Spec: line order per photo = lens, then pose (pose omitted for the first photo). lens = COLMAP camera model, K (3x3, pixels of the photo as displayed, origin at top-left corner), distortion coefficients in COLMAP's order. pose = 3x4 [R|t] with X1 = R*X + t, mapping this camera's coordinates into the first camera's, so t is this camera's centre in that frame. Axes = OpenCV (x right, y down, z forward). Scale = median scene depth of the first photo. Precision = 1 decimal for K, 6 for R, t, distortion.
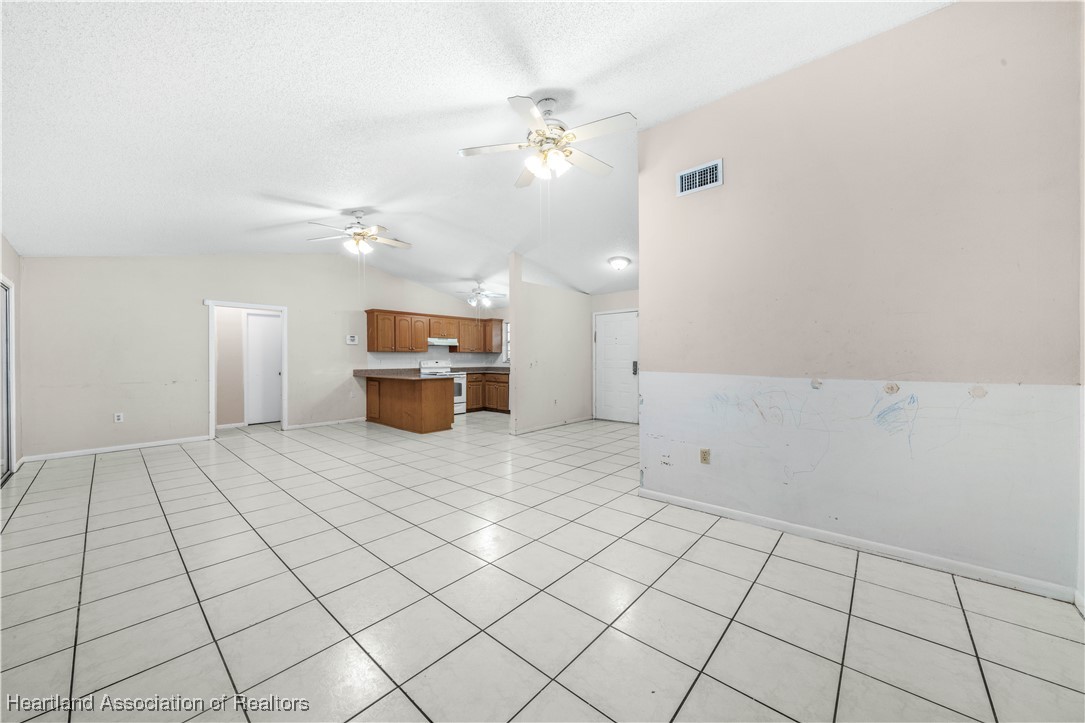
lens RADIAL K [[410.5, 0, 544.5], [0, 410.5, 361.7], [0, 0, 1]] dist [-0.001997, -0.000711]
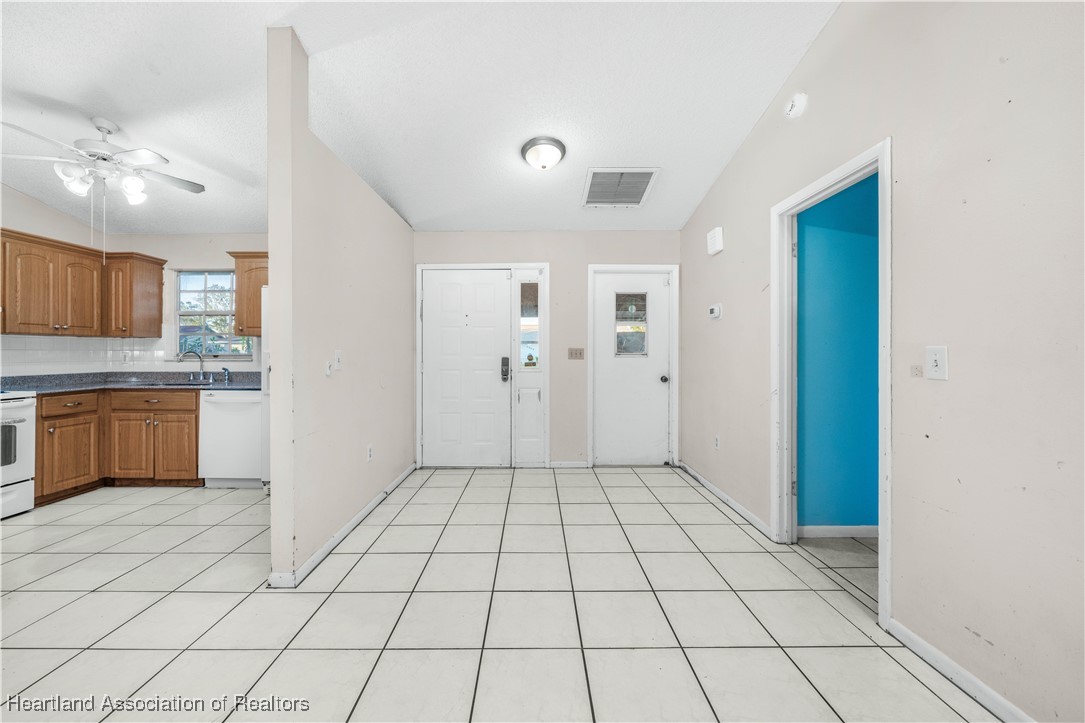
lens RADIAL K [[410.5, 0, 532.6], [0, 410.5, 351.0], [0, 0, 1]] dist [-0.001997, -0.000711]
pose [[0.743835, 0.007004, 0.668327, -0.108666], [0.004400, 0.999872, -0.015376, -0.000574], [-0.668349, 0.014378, 0.743709, 0.458405]]
